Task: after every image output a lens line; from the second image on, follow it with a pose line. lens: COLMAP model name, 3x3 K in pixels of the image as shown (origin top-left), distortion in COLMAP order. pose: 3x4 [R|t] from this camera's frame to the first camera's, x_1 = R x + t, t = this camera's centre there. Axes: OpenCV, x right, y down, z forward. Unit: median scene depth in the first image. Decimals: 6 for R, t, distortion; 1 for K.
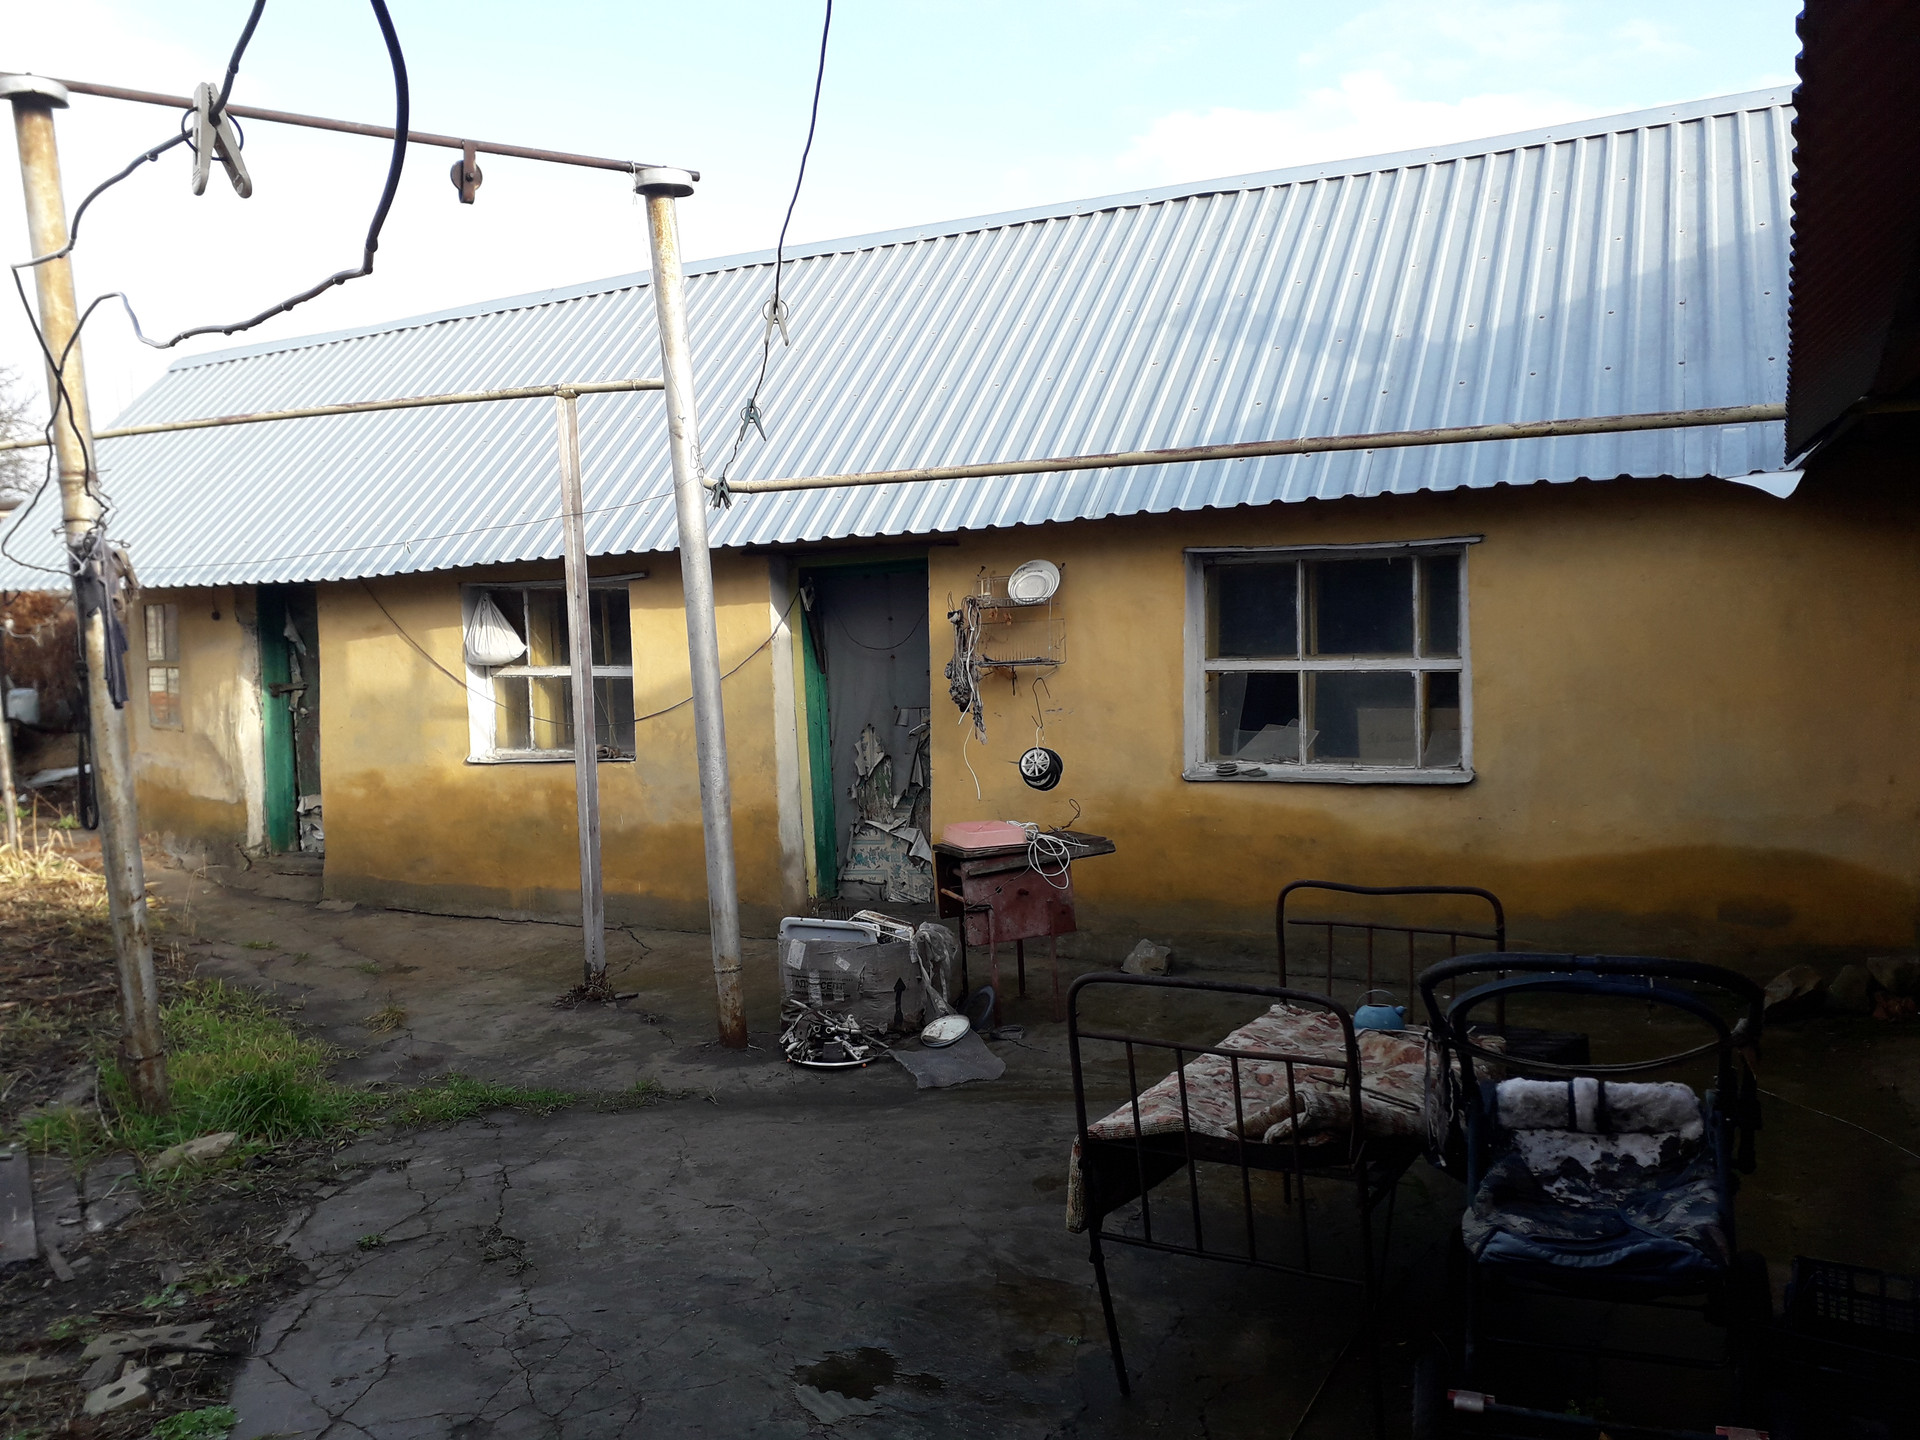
lens RADIAL K [[1547.0, 0, 960.0], [0, 1547.0, 720.0], [0, 0, 1]] dist [0.005104, -0.009212]
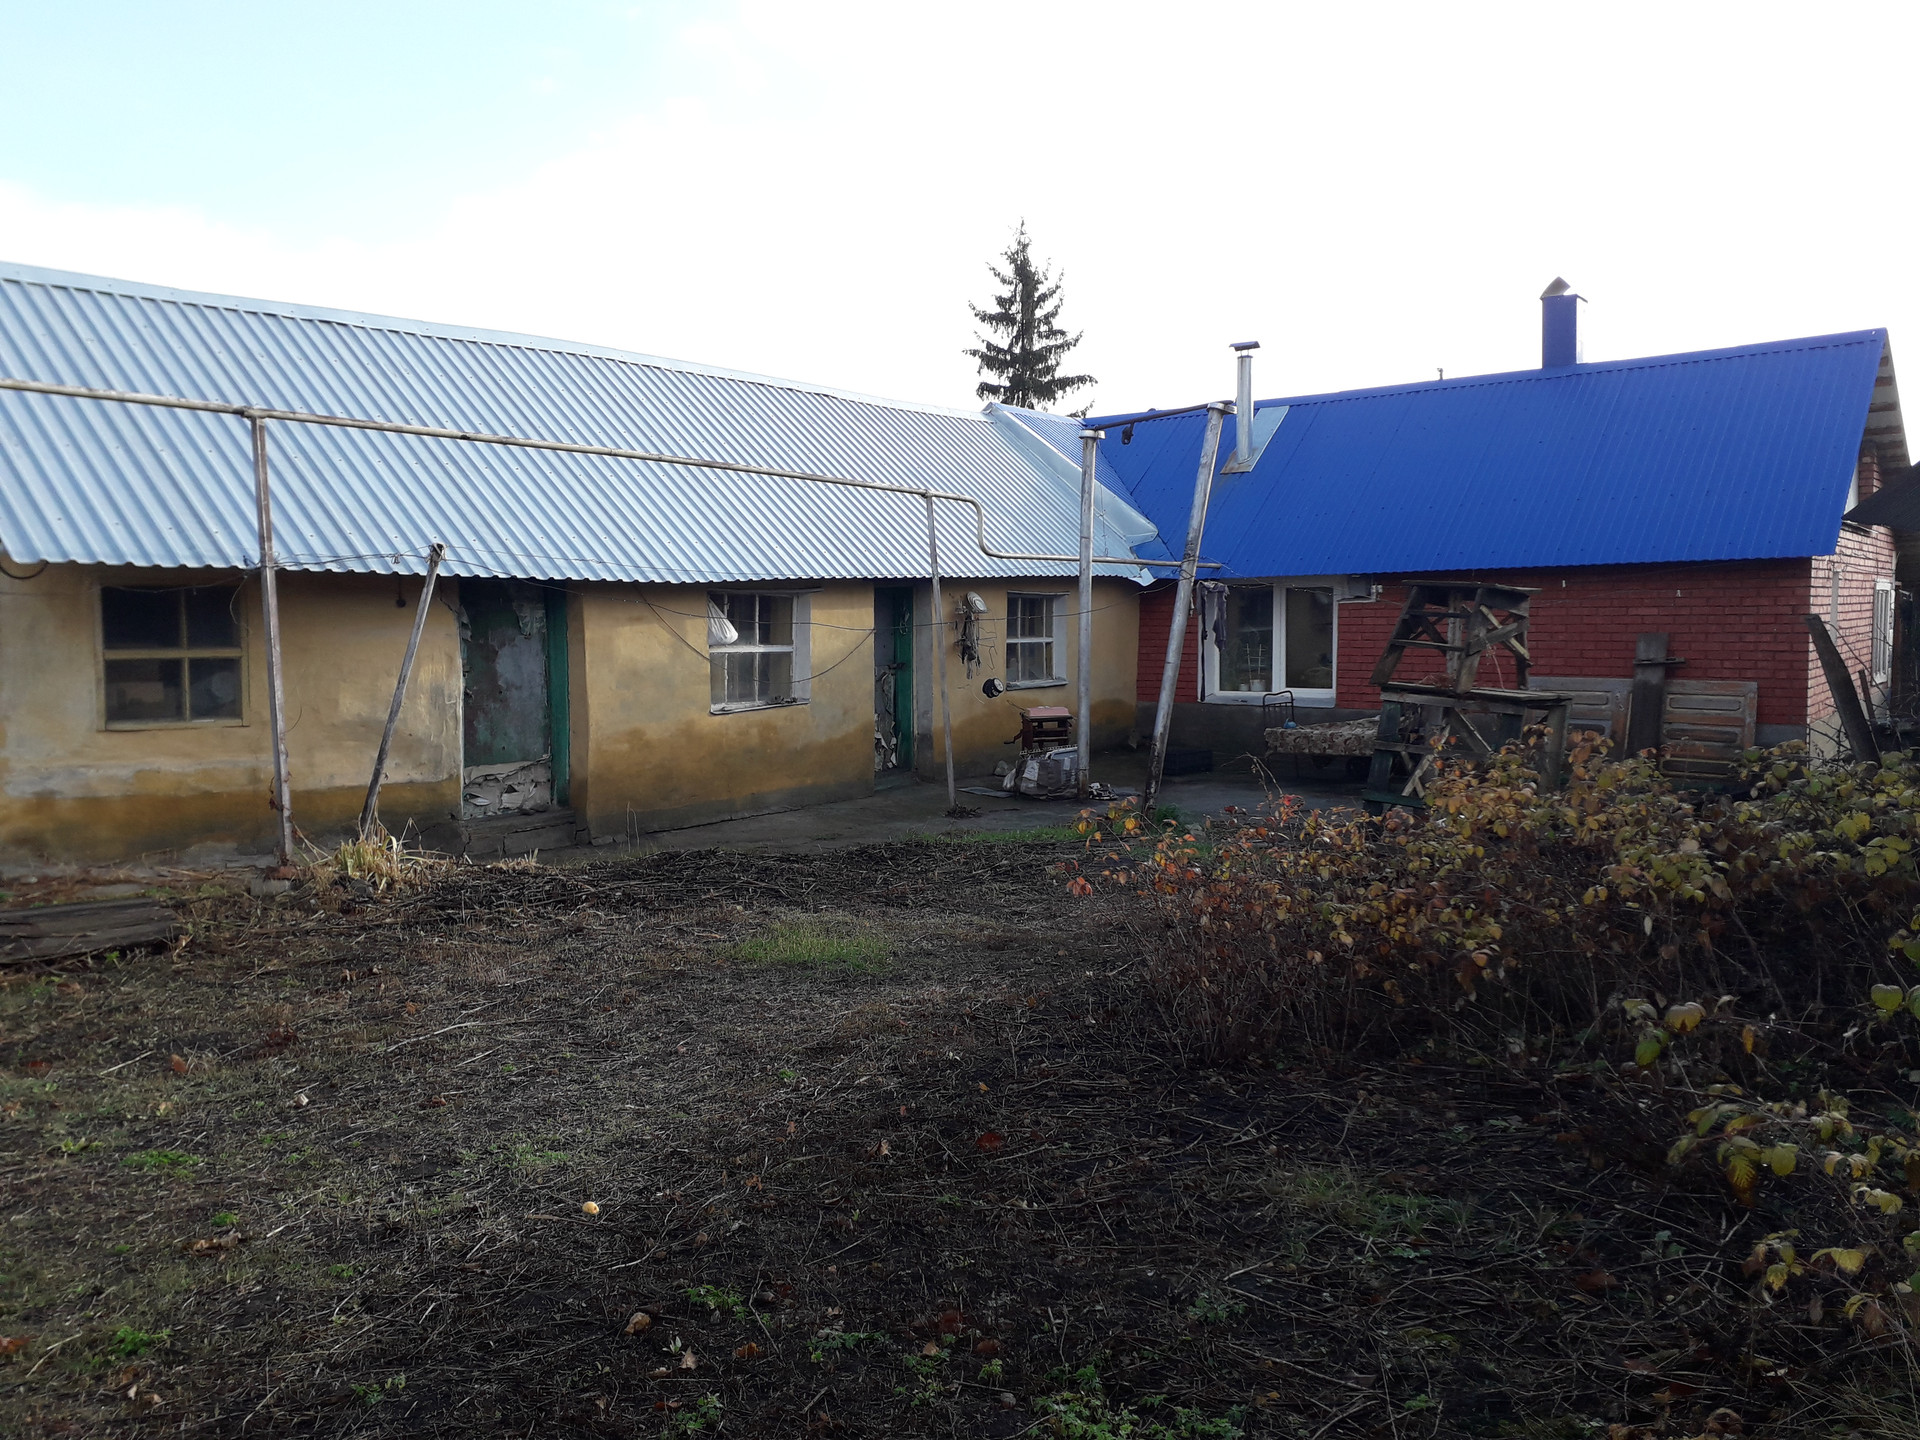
lens RADIAL K [[1526.4, 0, 929.2], [0, 1526.4, 748.9], [0, 0, 1]] dist [0.071723, -0.168061]
pose [[0.199583, -0.061255, 0.977964, -1.660854], [0.074191, 0.996124, 0.047252, 0.007870], [-0.977068, 0.063126, 0.203354, 0.523064]]
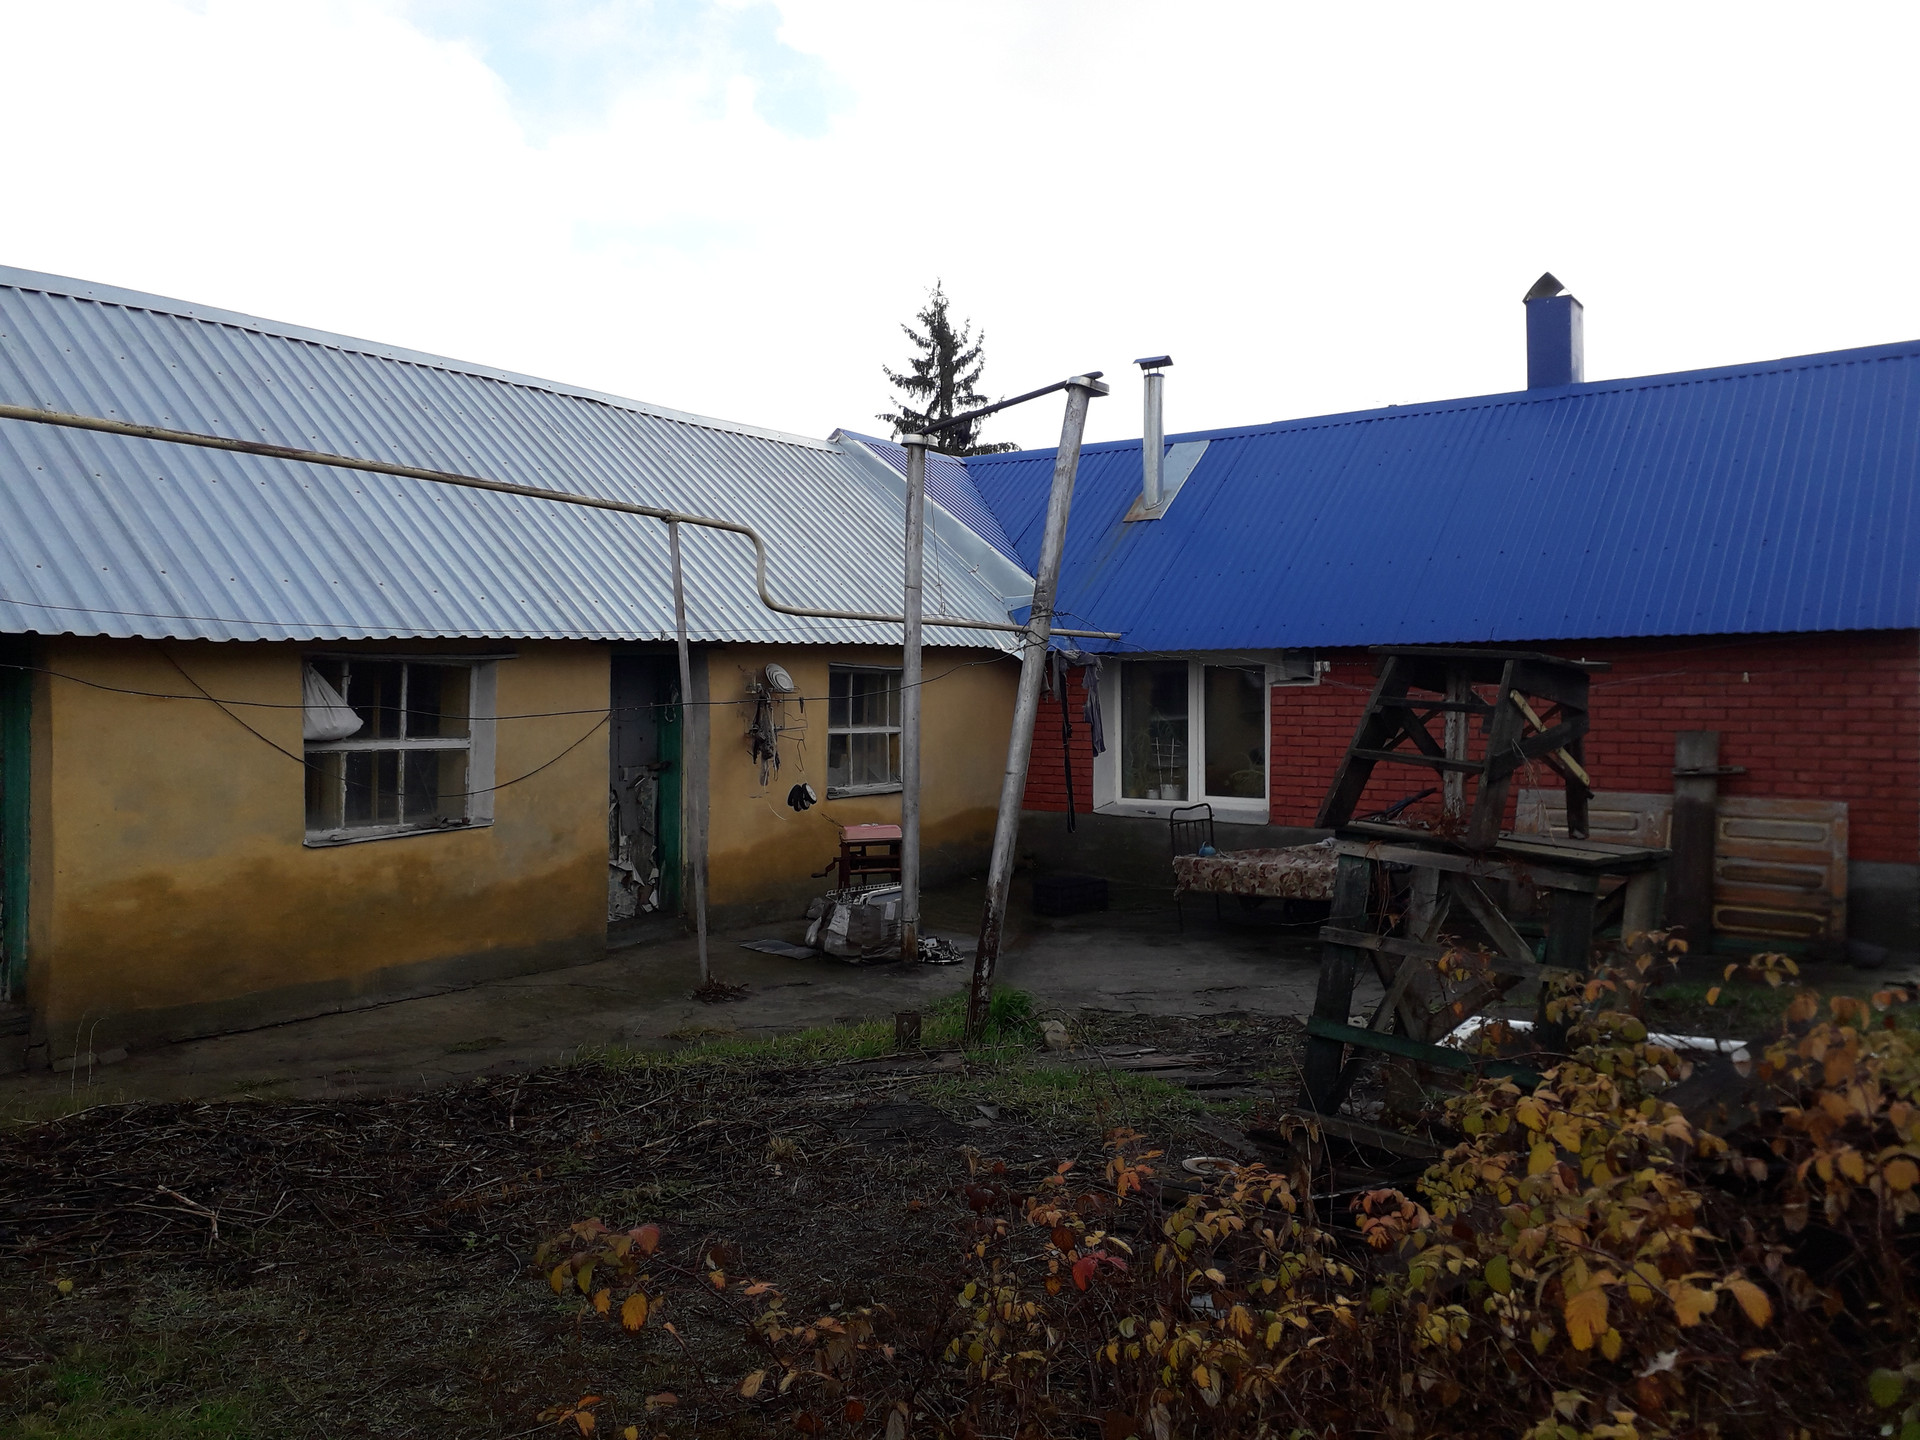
lens RADIAL K [[1547.0, 0, 960.0], [0, 1547.0, 720.0], [0, 0, 1]] dist [0.005104, -0.009212]
pose [[0.142204, 0.010617, 0.989780, -1.169794], [0.066555, 0.997577, -0.020262, -0.003086], [-0.987597, 0.068756, 0.141153, 0.488362]]
